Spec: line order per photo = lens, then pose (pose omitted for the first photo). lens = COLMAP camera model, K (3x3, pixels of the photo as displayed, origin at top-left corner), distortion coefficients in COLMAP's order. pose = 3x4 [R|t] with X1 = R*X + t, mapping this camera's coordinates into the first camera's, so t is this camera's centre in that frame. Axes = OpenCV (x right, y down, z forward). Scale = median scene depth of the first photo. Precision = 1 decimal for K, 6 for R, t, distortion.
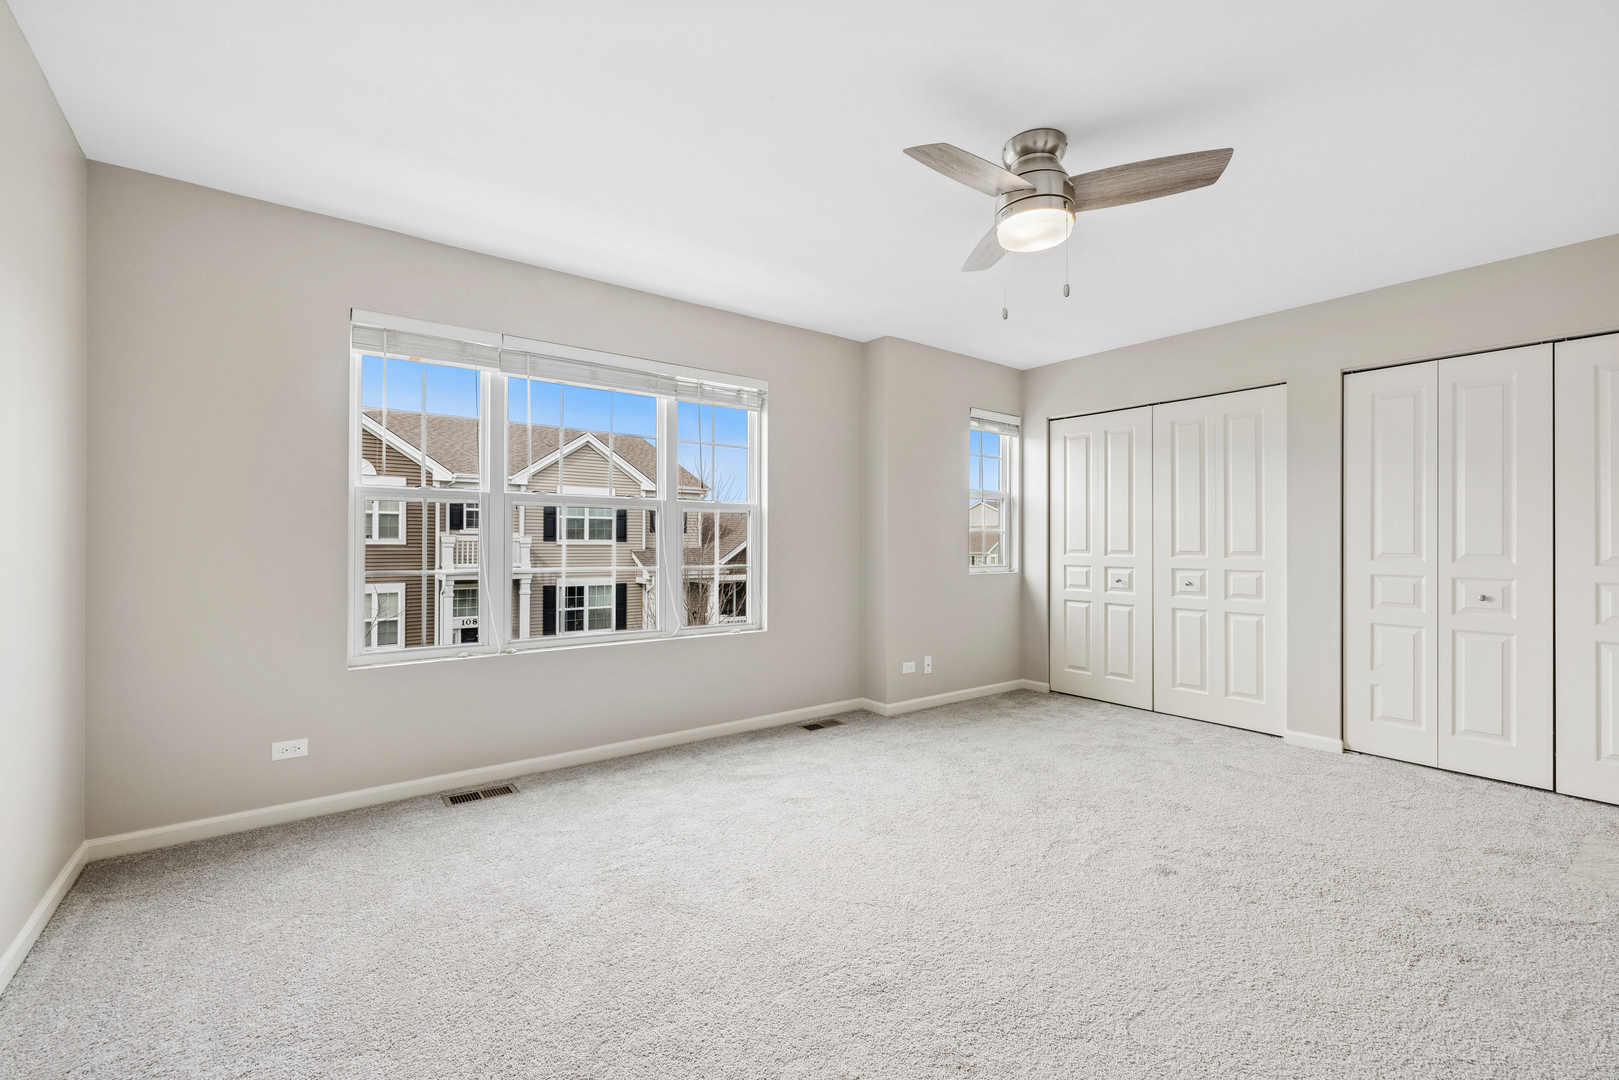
lens RADIAL K [[679.8, 0, 792.3], [0, 679.8, 537.1], [0, 0, 1]] dist [0.001389, 0.000164]
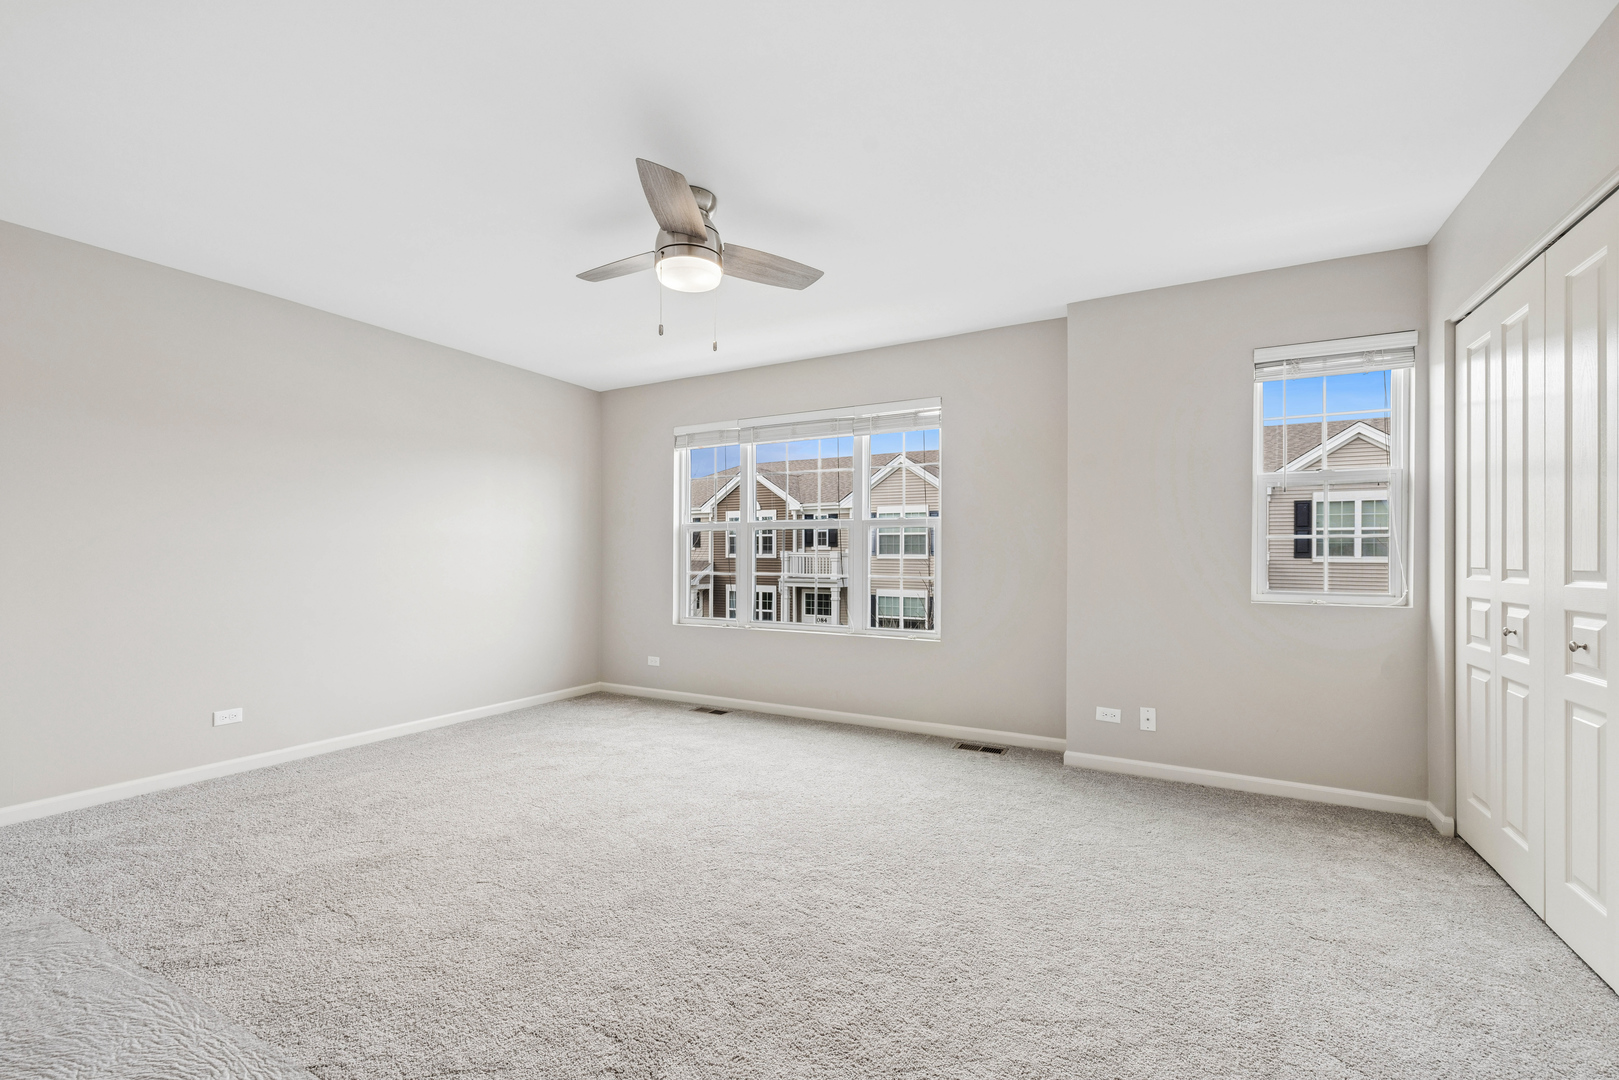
lens RADIAL K [[693.1, 0, 816.1], [0, 693.1, 549.6], [0, 0, 1]] dist [-0.000085, -0.000008]
pose [[0.410568, -0.011131, -0.911762, 0.751324], [0.003518, 0.999937, -0.010624, 0.009158], [0.911823, 0.001155, 0.410582, 0.361584]]
